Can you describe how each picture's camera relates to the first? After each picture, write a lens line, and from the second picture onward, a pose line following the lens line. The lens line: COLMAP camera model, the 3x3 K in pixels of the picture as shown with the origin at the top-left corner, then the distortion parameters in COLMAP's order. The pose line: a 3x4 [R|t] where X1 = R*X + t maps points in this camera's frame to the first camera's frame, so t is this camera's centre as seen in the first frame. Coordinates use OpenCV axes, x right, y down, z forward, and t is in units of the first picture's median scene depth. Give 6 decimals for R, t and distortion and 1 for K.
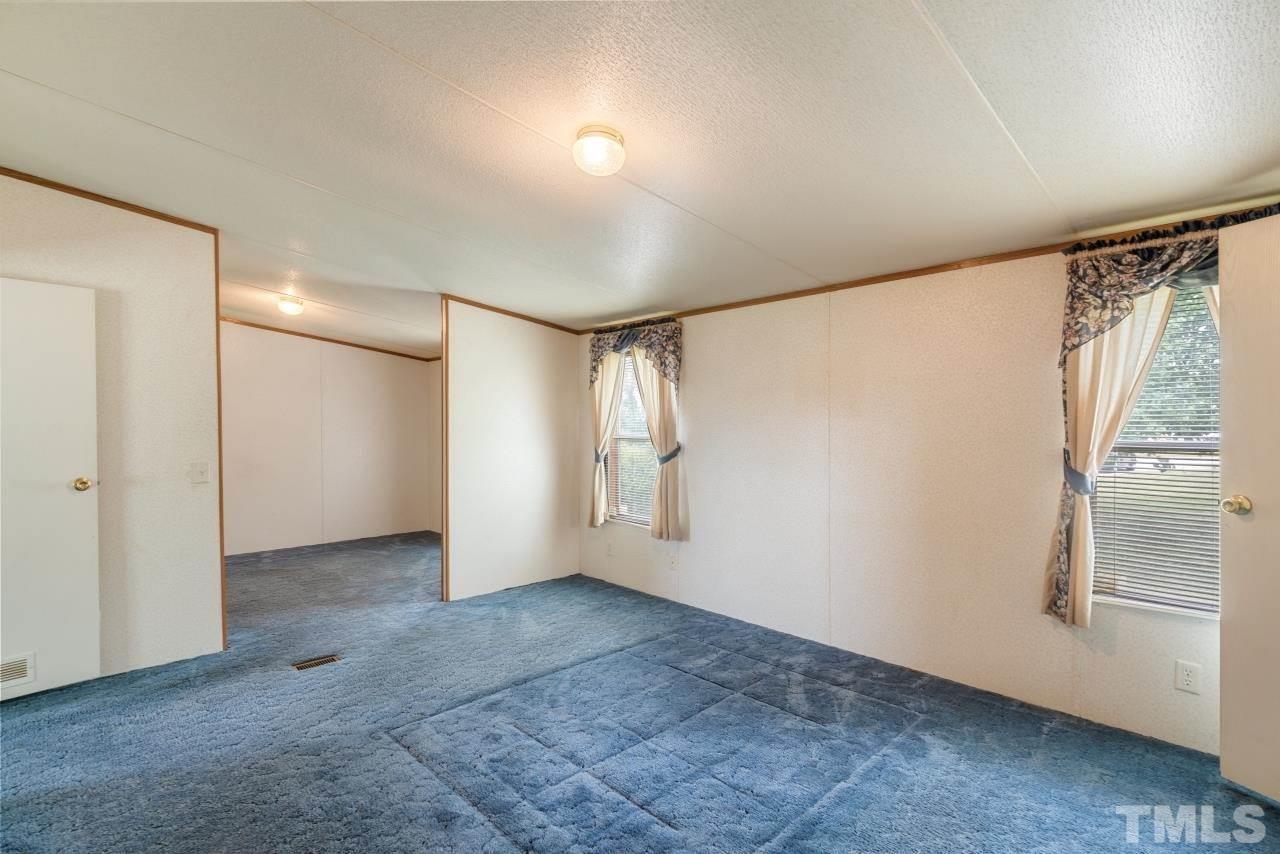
lens RADIAL K [[605.1, 0, 647.3], [0, 605.1, 428.9], [0, 0, 1]] dist [-0.000941, 0.000442]
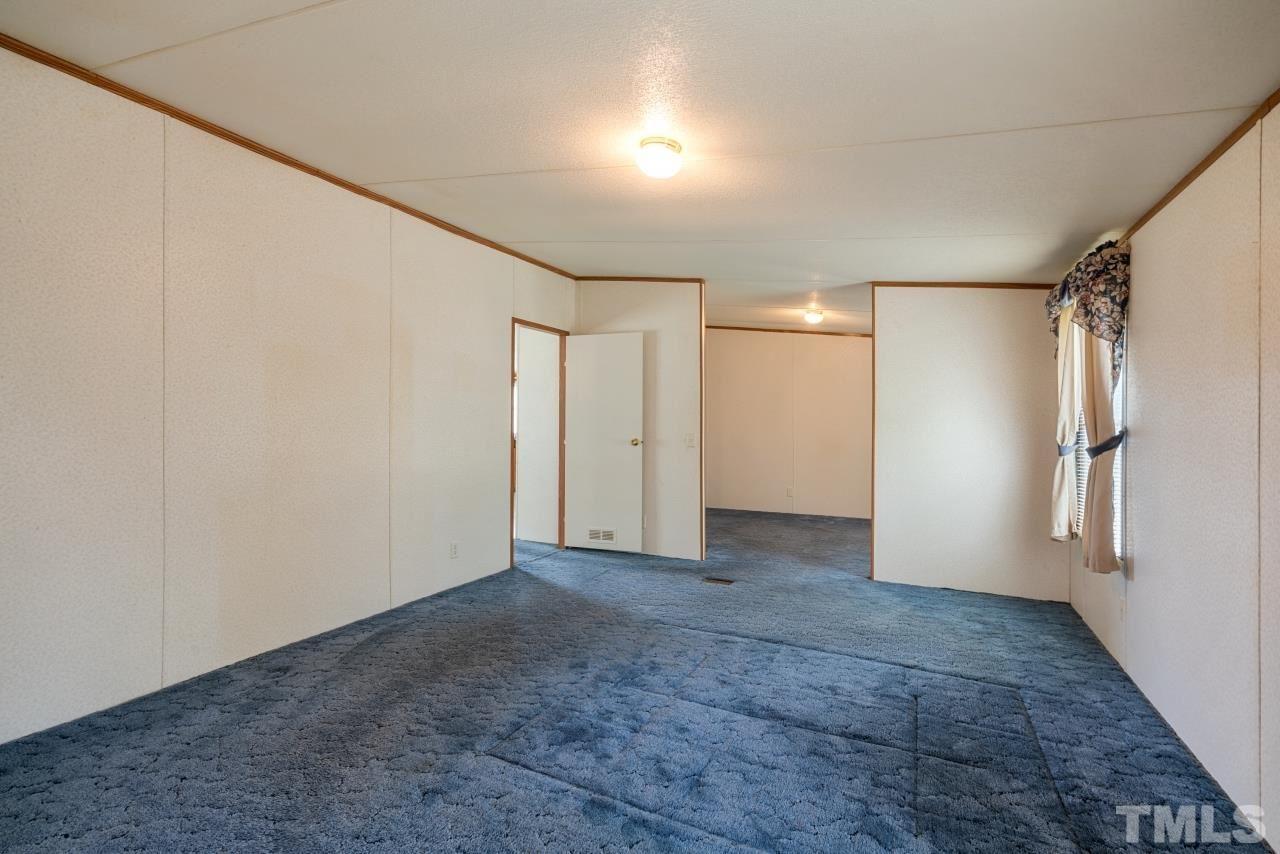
lens RADIAL K [[577.9, 0, 635.8], [0, 577.9, 423.4], [0, 0, 1]] dist [-0.003976, 0.002413]
pose [[0.337893, 0.005520, -0.941168, 0.573877], [-0.011917, 0.999928, 0.001587, 0.028271], [0.941109, 0.010680, 0.337935, 0.358999]]
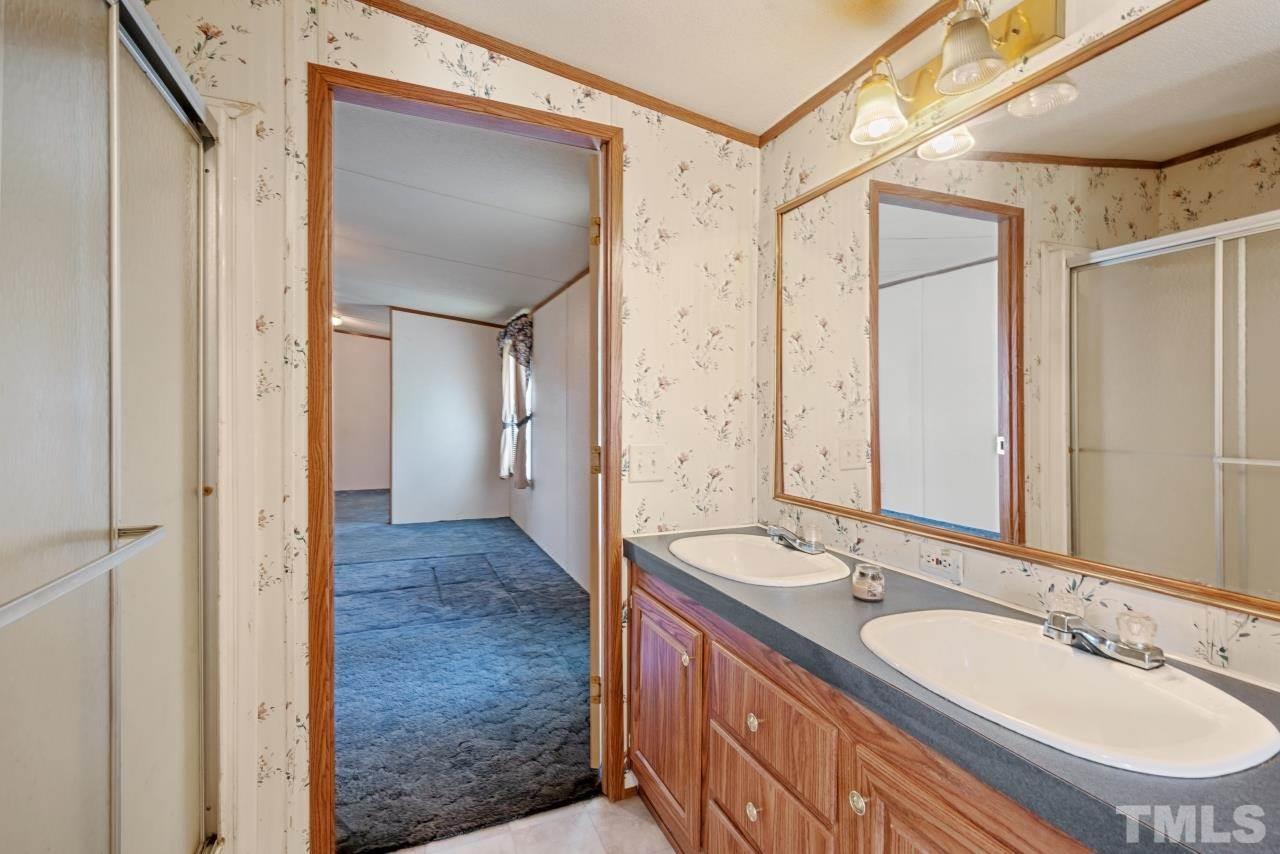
lens RADIAL K [[577.9, 0, 630.6], [0, 577.9, 420.1], [0, 0, 1]] dist [-0.003976, 0.002413]
pose [[0.926263, 0.012975, -0.376654, 0.867185], [-0.010187, 0.999904, 0.009394, 0.031369], [0.376740, -0.004865, 0.926306, -0.047006]]
